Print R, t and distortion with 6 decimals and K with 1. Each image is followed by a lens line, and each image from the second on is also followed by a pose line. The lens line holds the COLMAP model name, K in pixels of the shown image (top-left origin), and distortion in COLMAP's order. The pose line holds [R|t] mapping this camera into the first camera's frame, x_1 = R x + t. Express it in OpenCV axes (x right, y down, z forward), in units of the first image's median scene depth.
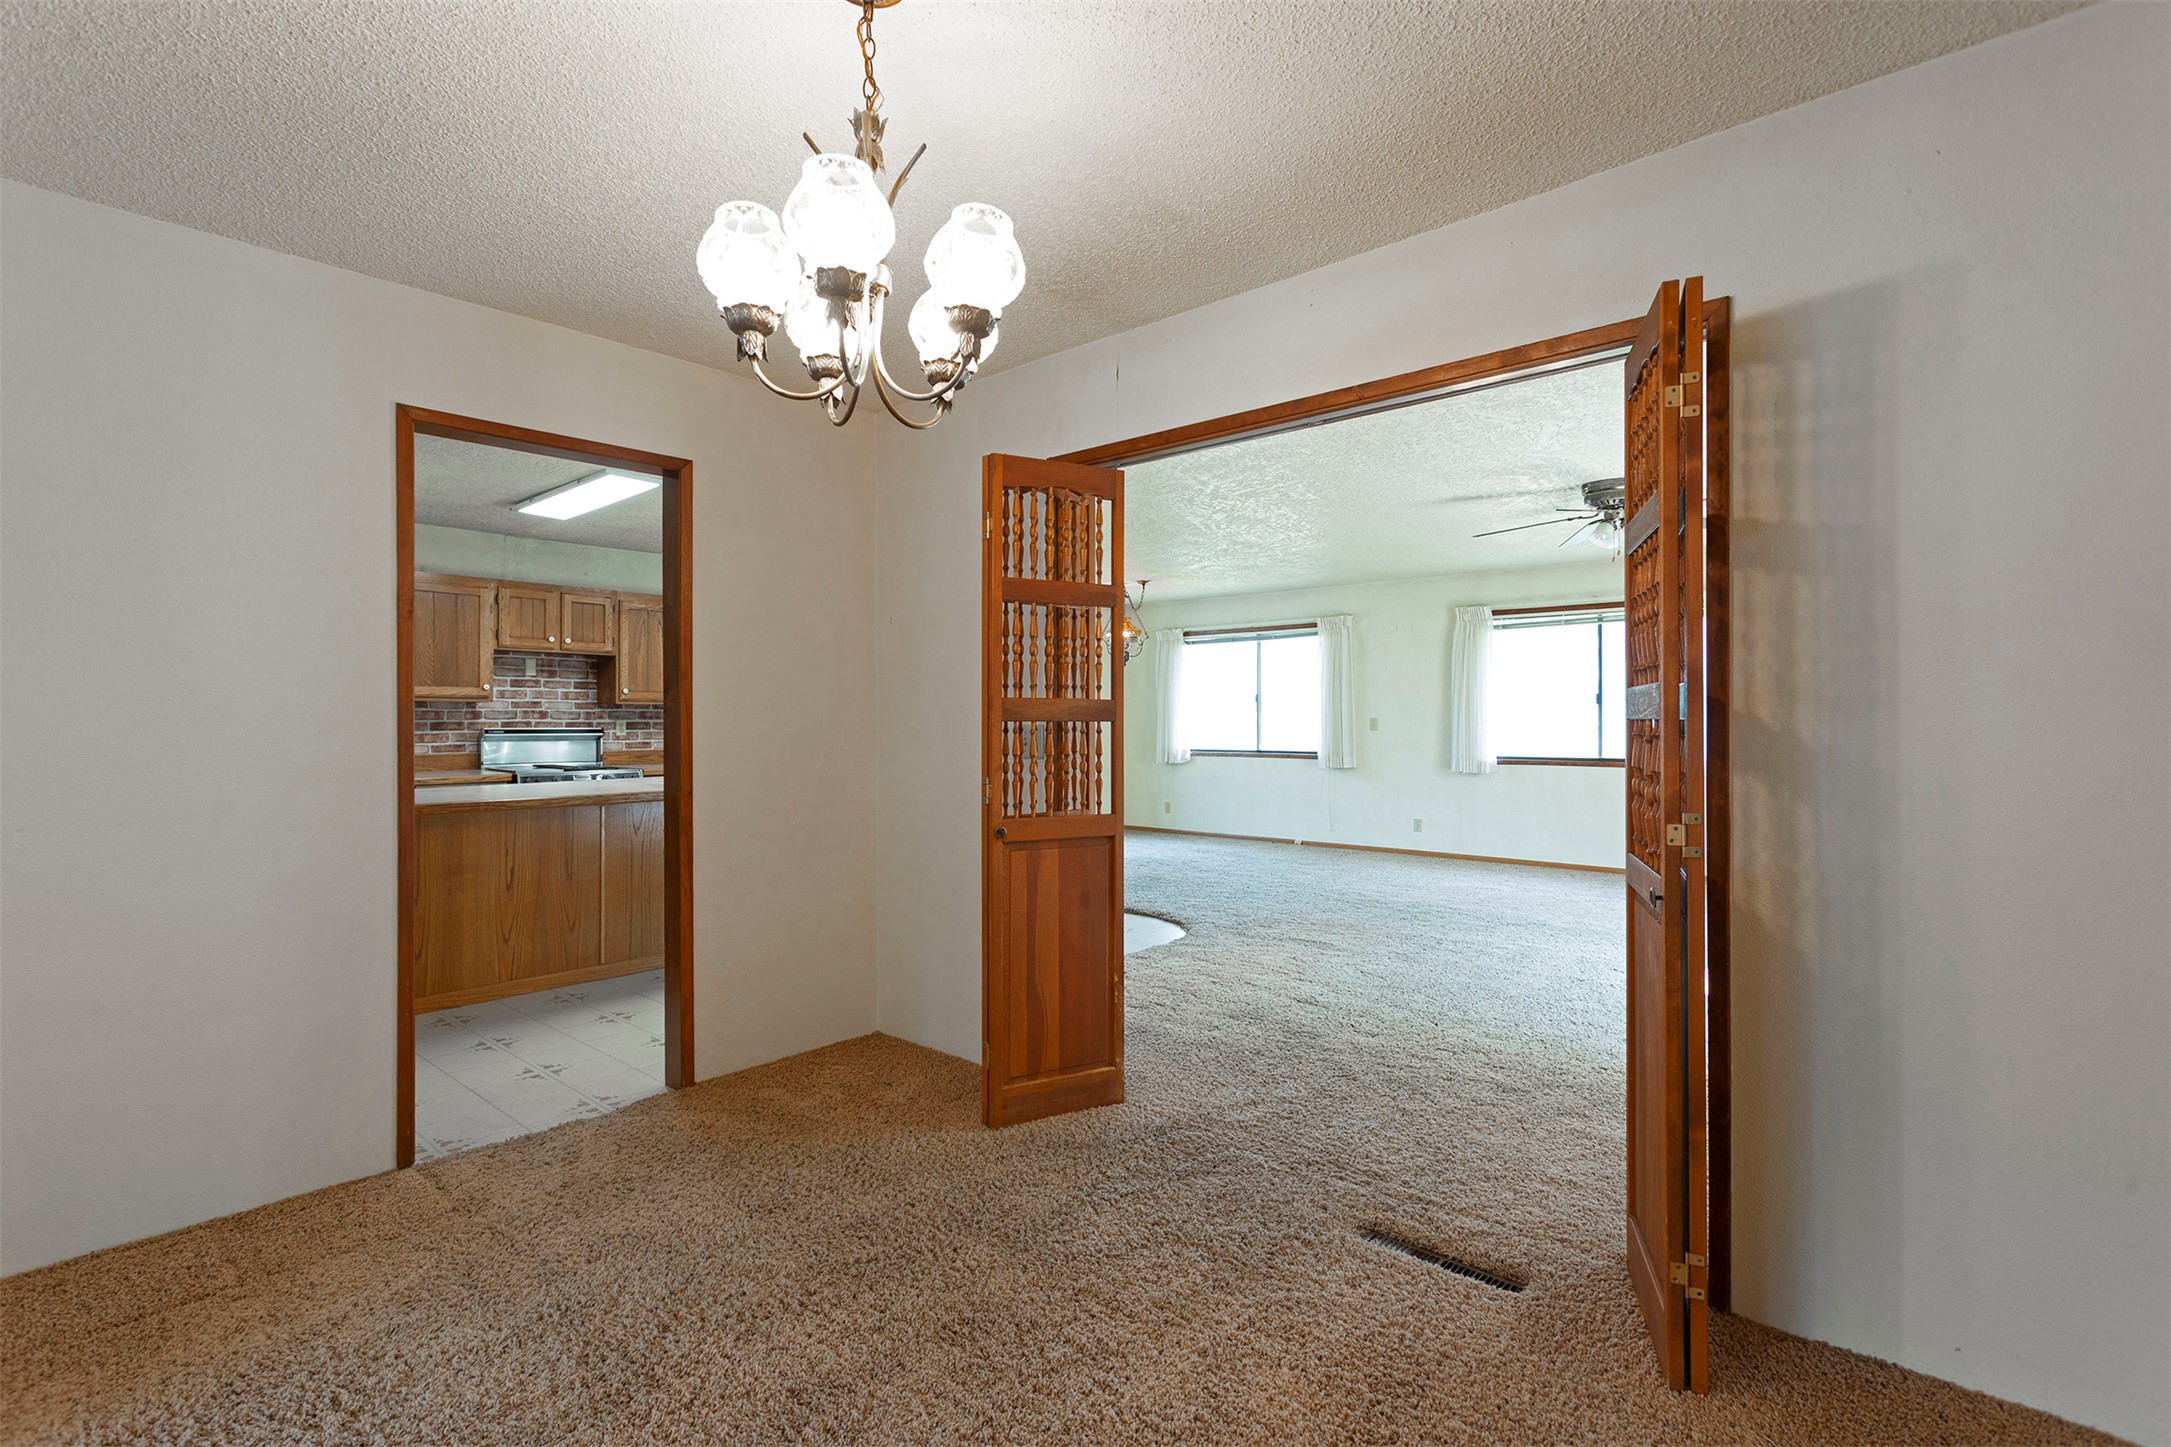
lens RADIAL K [[1041.9, 0, 1068.6], [0, 1041.9, 724.9], [0, 0, 1]] dist [0.002992, 0.002182]
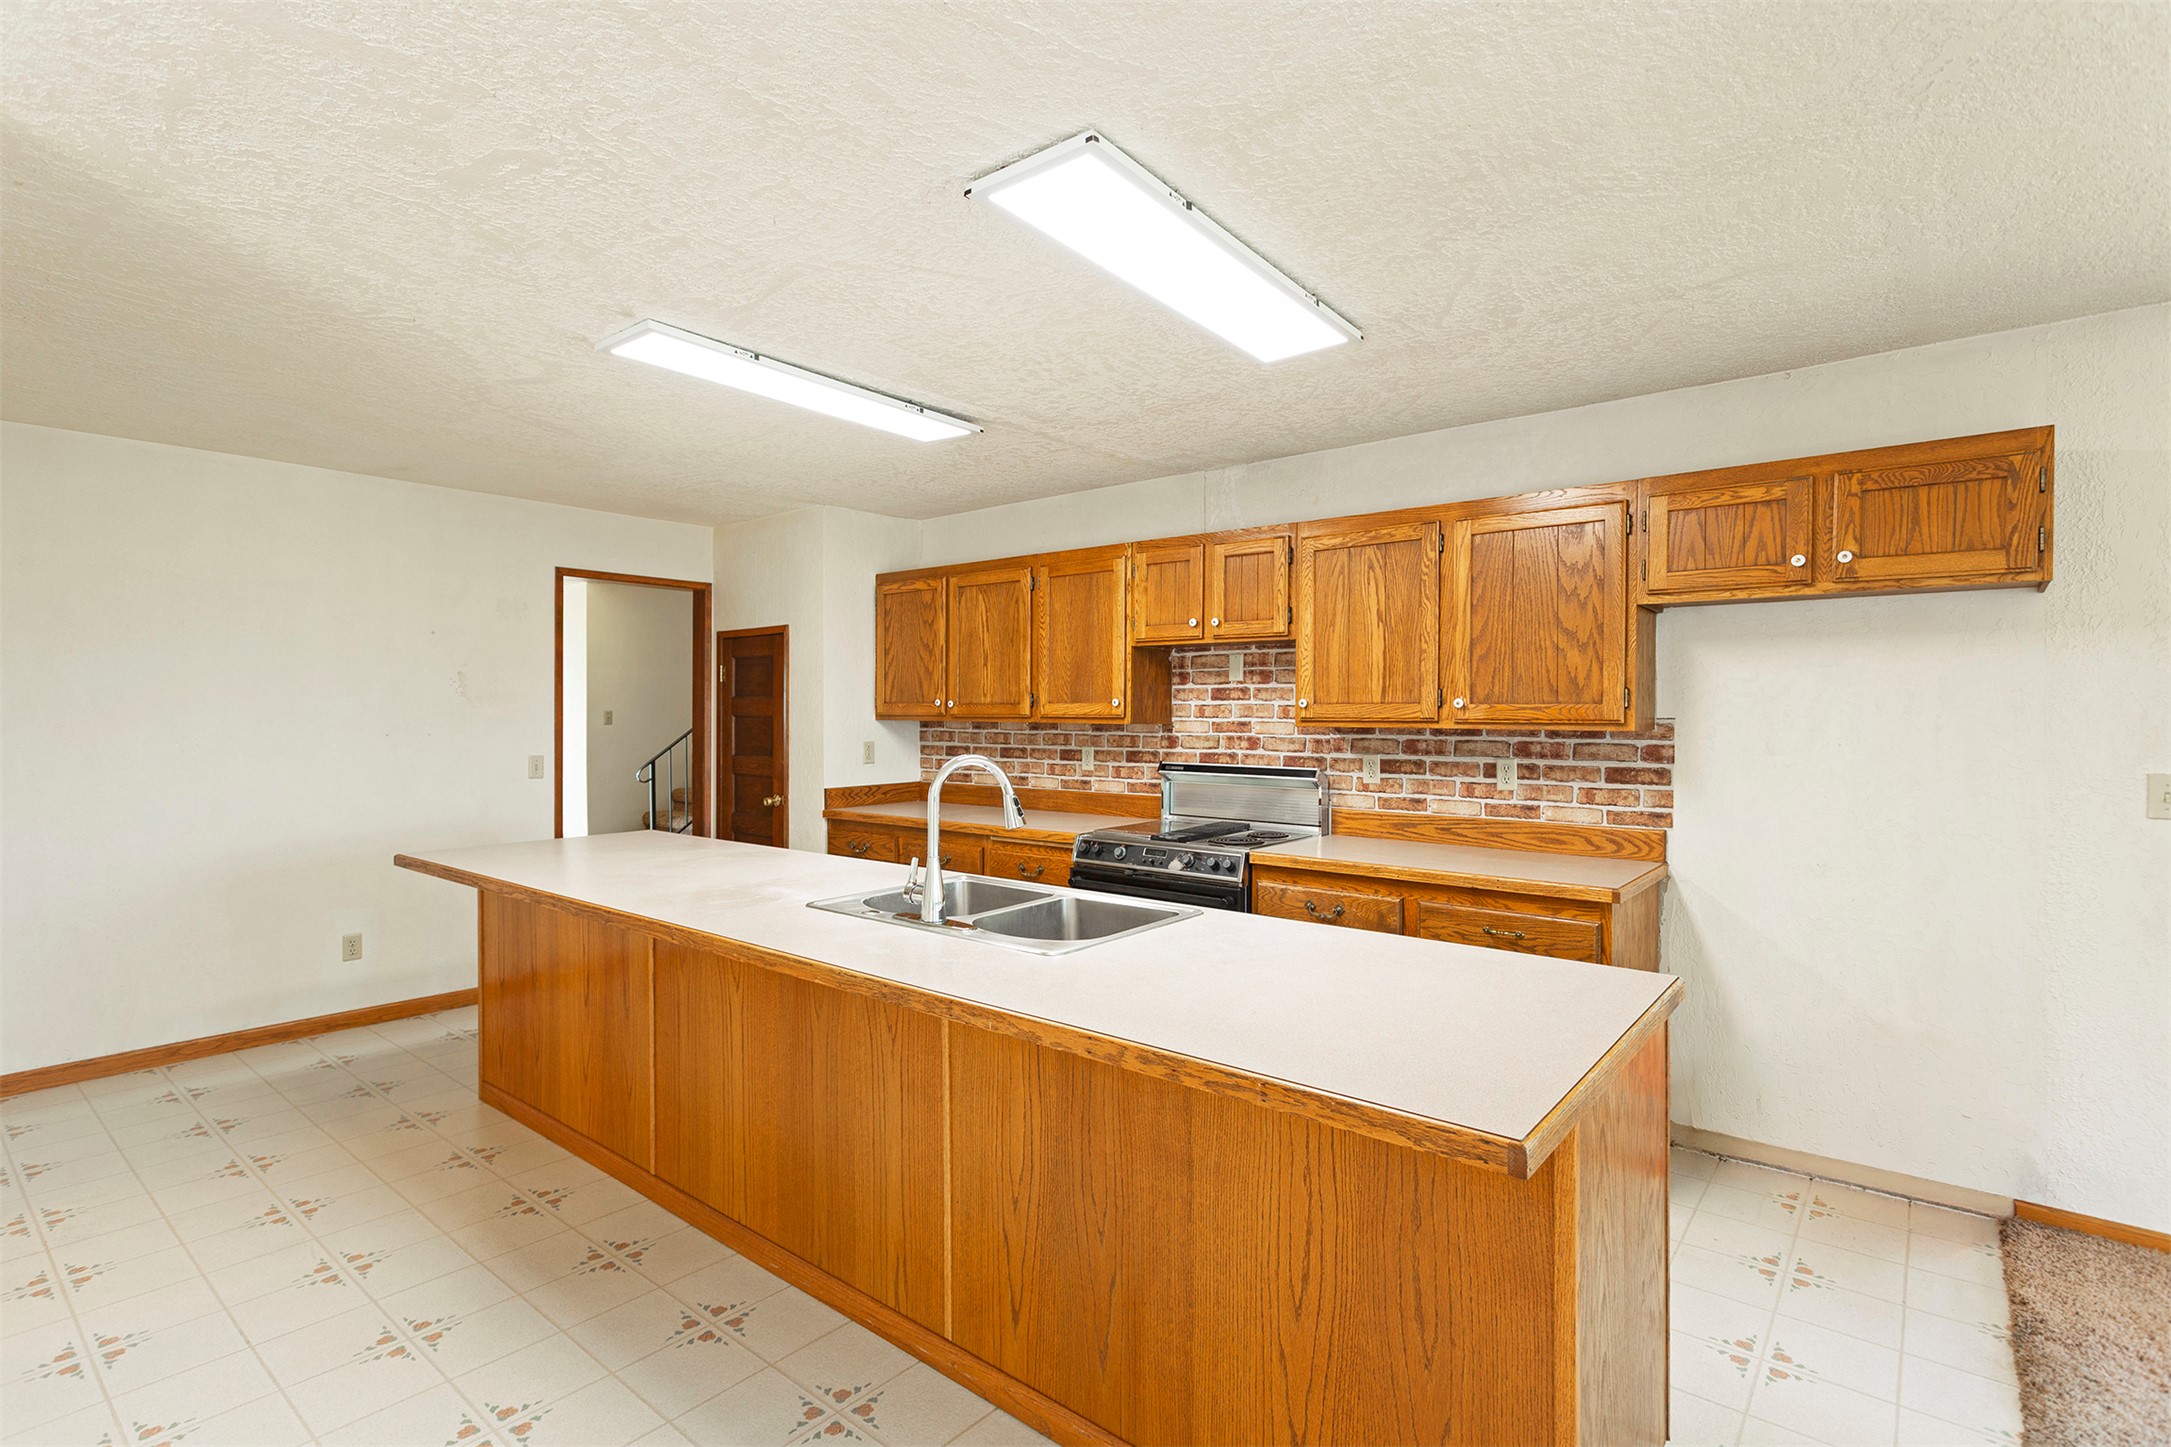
lens RADIAL K [[1041.9, 0, 1101.4], [0, 1041.9, 724.7], [0, 0, 1]] dist [0.002992, 0.002182]
pose [[0.045227, 0.010728, -0.998919, 0.097099], [-0.008403, 0.999911, 0.010359, -0.022579], [0.998941, 0.007926, 0.045313, 0.753123]]
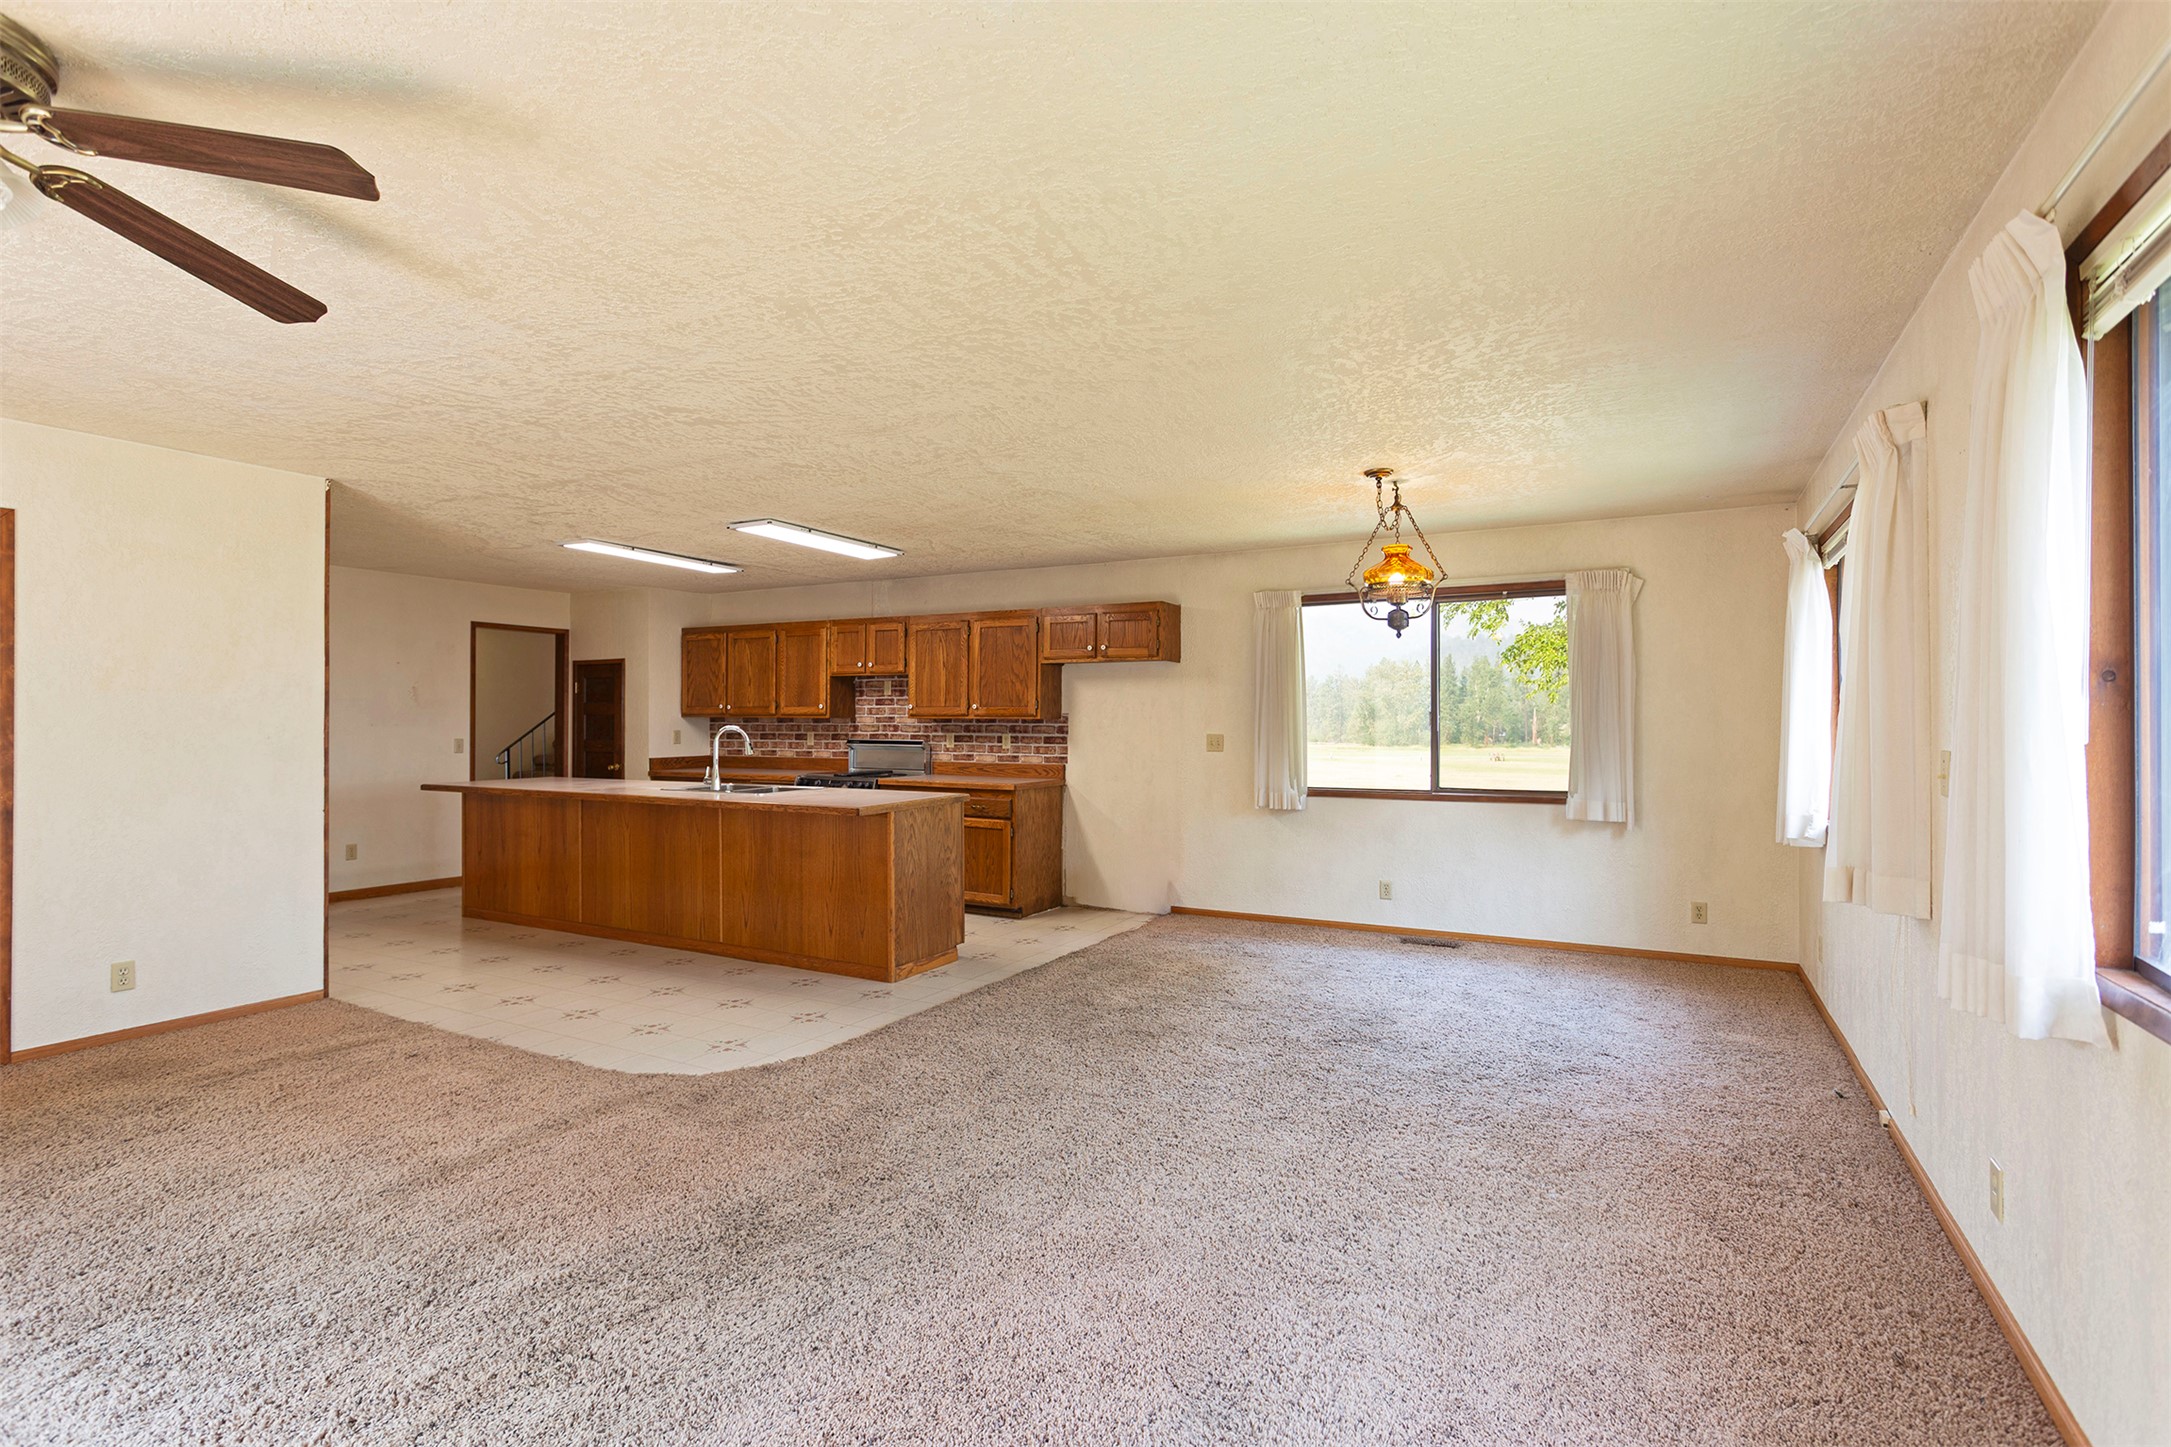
lens RADIAL K [[1041.9, 0, 1090.1], [0, 1041.9, 717.4], [0, 0, 1]] dist [0.002992, 0.002182]
pose [[0.222350, -0.004466, -0.974957, 0.585826], [-0.008484, 0.999943, -0.006515, -0.013735], [0.974930, 0.009720, 0.222299, 0.813960]]
